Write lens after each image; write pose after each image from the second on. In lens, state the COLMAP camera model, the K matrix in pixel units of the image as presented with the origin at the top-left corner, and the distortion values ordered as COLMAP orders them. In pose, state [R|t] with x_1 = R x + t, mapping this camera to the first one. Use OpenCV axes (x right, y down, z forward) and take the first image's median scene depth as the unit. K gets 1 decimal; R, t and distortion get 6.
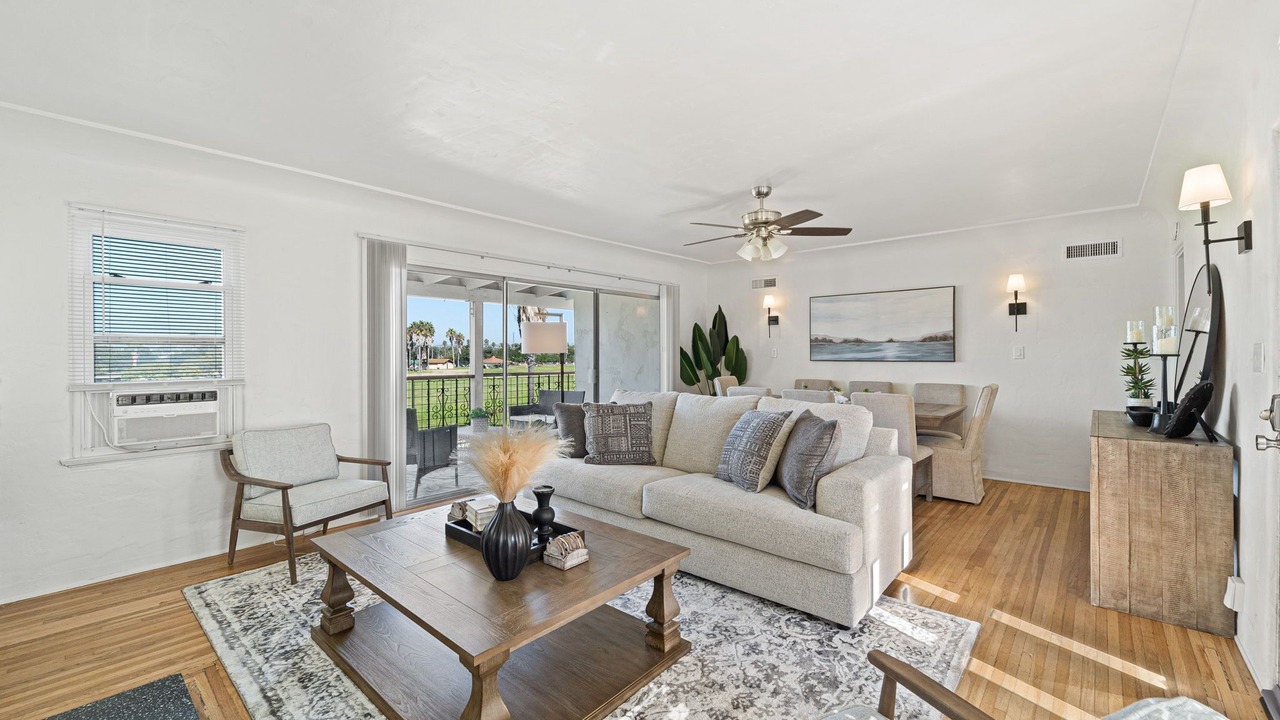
lens RADIAL K [[517.6, 0, 636.6], [0, 517.6, 355.7], [0, 0, 1]] dist [0.000577, 0.000166]
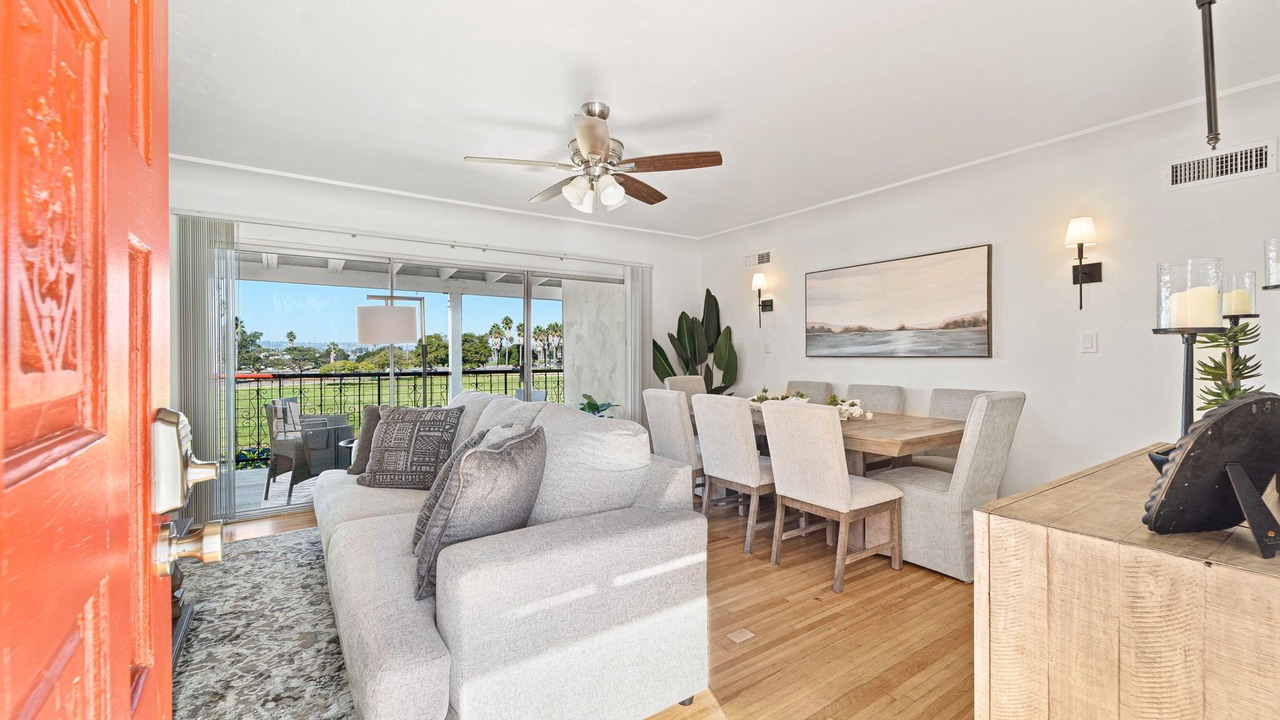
lens RADIAL K [[518.7, 0, 640.0], [0, 518.7, 360.0], [0, 0, 1]] dist [-0.001504, -0.000534]
pose [[0.970117, 0.003602, -0.242610, 0.326972], [-0.001611, 0.999963, 0.008406, 0.009733], [0.242631, -0.007764, 0.970087, 0.228251]]
